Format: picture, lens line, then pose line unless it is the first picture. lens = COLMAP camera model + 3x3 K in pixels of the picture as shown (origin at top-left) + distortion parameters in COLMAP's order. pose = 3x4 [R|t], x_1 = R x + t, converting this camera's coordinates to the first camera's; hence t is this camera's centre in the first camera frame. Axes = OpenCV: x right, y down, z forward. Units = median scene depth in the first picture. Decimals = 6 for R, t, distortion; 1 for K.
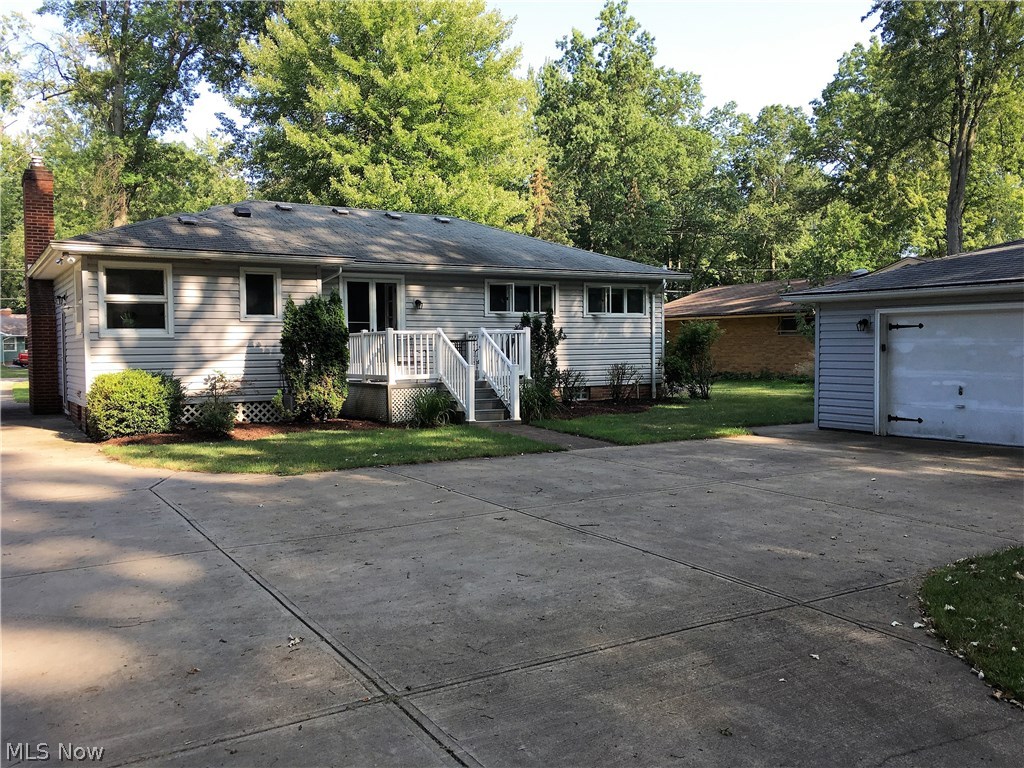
lens RADIAL K [[868.7, 0, 512.7], [0, 868.7, 376.7], [0, 0, 1]] dist [0.078375, -0.111643]
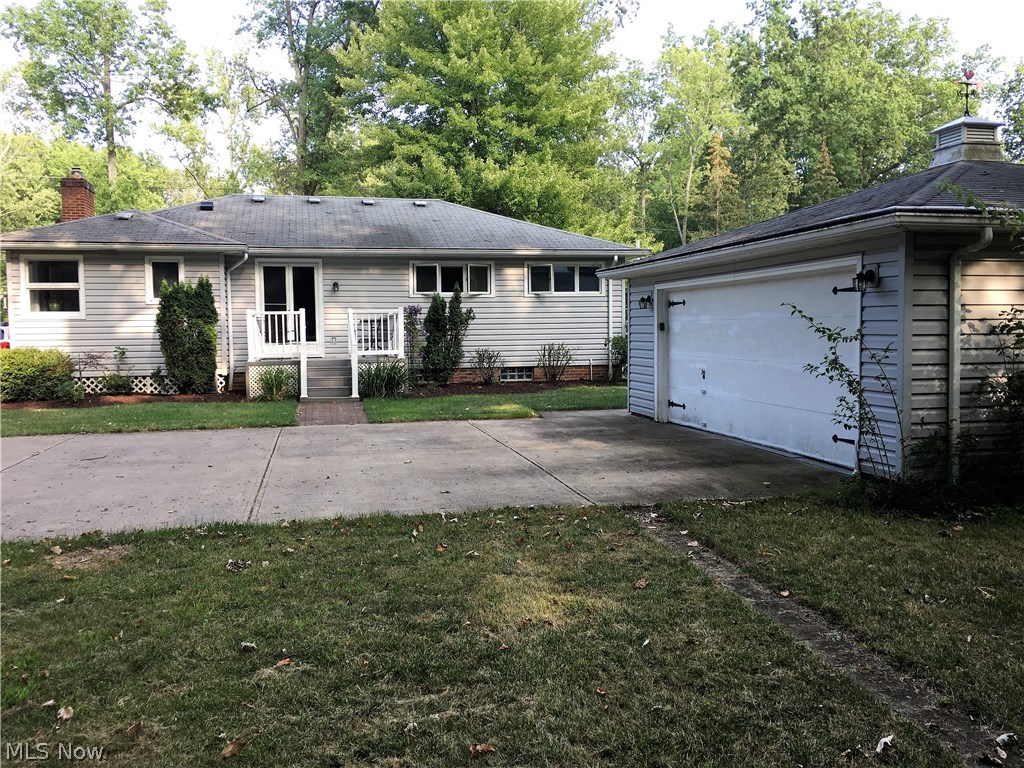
lens RADIAL K [[868.7, 0, 512.7], [0, 868.7, 376.7], [0, 0, 1]] dist [0.078375, -0.111643]
pose [[0.948426, 0.015680, -0.316610, 0.399789], [-0.008548, 0.999678, 0.023901, -0.000813], [0.316883, -0.019962, 0.948254, 0.058964]]
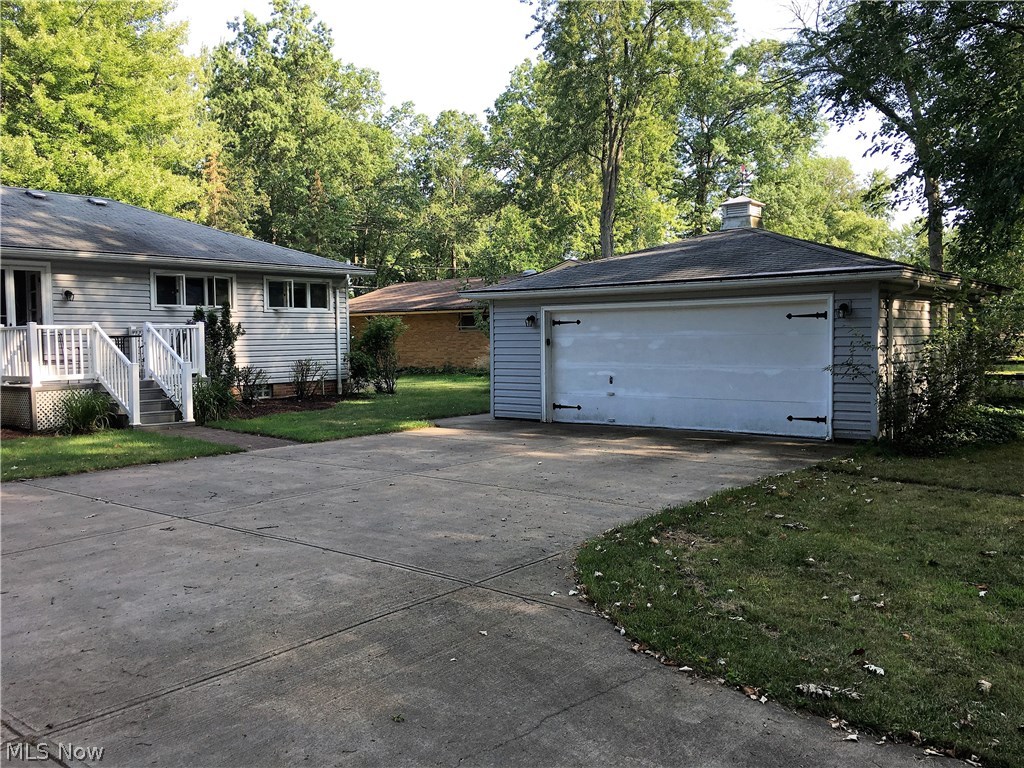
lens RADIAL K [[868.7, 0, 512.7], [0, 868.7, 376.7], [0, 0, 1]] dist [0.078375, -0.111643]
pose [[0.937979, -0.019635, 0.346136, 0.003808], [0.017857, 0.999806, 0.008323, 0.000193], [-0.346233, -0.001626, 0.938147, -0.000210]]
